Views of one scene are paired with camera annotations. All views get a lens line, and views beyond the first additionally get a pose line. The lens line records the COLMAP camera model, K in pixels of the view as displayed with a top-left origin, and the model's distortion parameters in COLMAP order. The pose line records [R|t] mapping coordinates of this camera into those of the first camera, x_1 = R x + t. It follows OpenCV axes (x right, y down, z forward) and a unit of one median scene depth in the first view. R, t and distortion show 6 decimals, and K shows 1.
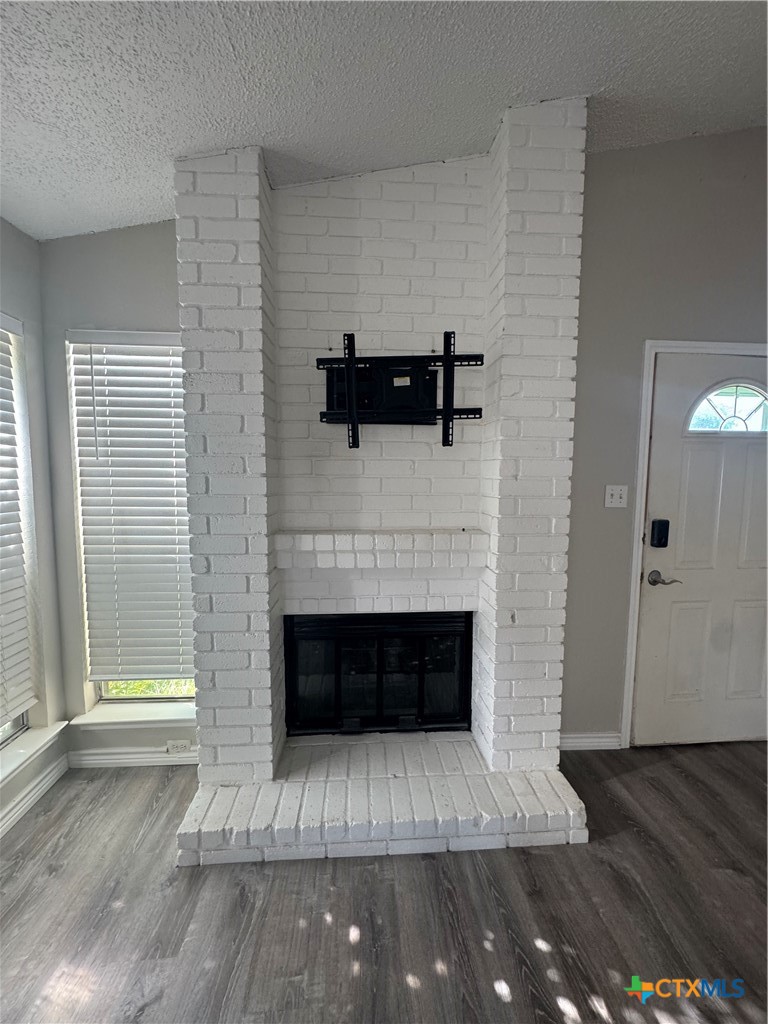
lens RADIAL K [[410.4, 0, 362.9], [0, 410.4, 512.2], [0, 0, 1]] dist [-0.003646, 0.001194]
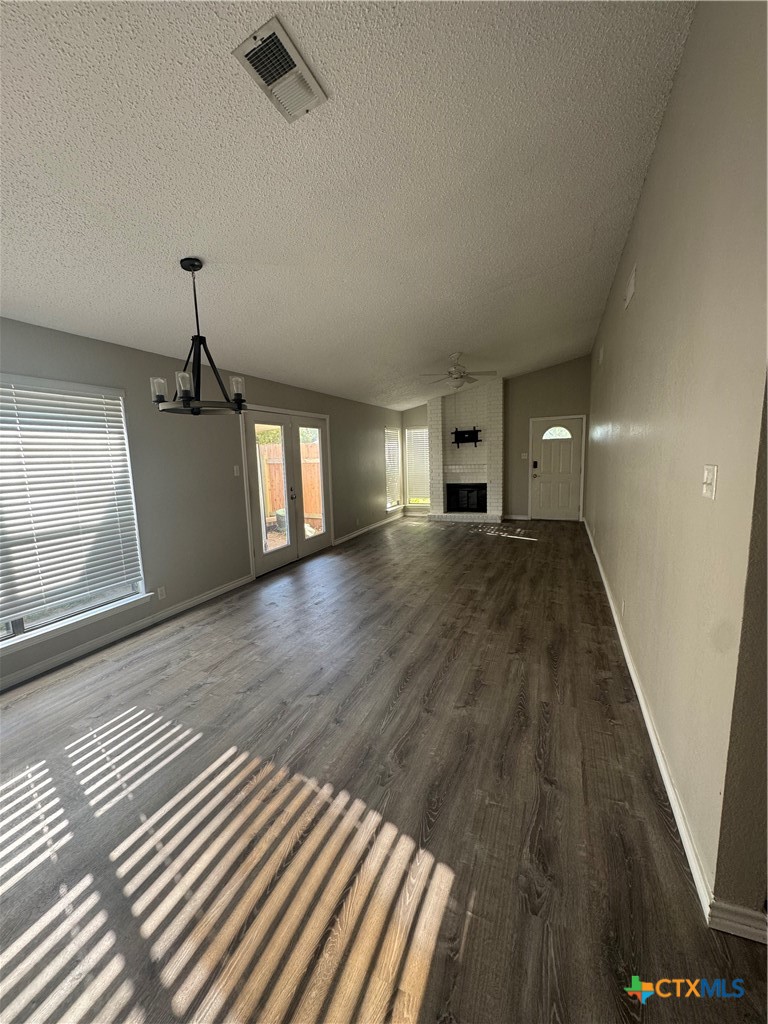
lens RADIAL K [[410.4, 0, 387.7], [0, 410.4, 511.5], [0, 0, 1]] dist [-0.003646, 0.001194]
pose [[0.891140, 0.018070, -0.453369, 1.517070], [-0.013358, 0.999818, 0.013593, 0.574953], [0.453532, -0.006057, 0.891219, -3.967857]]
